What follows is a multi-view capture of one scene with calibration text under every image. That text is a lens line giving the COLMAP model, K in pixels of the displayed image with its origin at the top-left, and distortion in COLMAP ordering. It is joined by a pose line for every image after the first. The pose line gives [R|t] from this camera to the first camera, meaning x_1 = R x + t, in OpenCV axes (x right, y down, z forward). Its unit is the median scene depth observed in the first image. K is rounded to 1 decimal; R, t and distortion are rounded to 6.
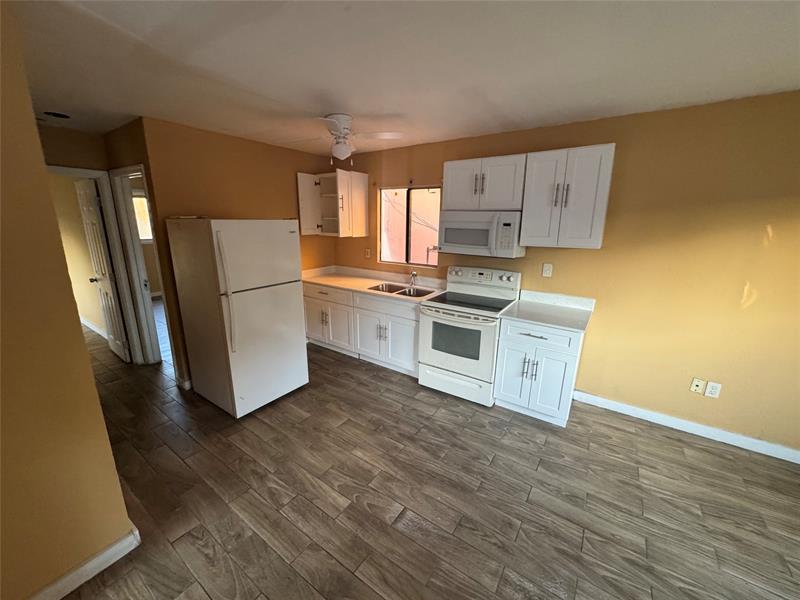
lens RADIAL K [[319.0, 0, 398.0], [0, 319.0, 299.3], [0, 0, 1]] dist [-0.005604, 0.000285]
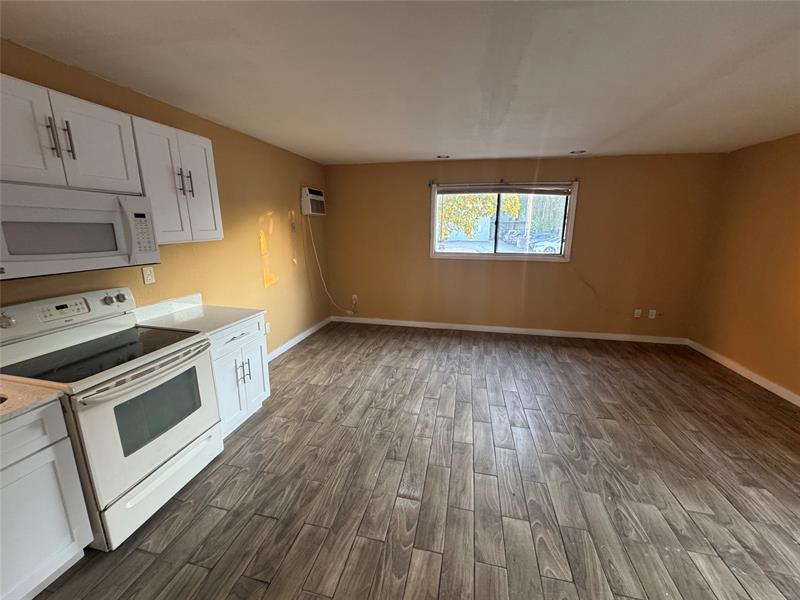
lens RADIAL K [[319.0, 0, 400.8], [0, 319.0, 298.7], [0, 0, 1]] dist [-0.005604, 0.000285]
pose [[-0.375277, -0.220660, 0.900265, -0.525581], [0.212921, 0.924757, 0.315420, -0.168190], [-0.902126, 0.310055, -0.300056, 0.767877]]
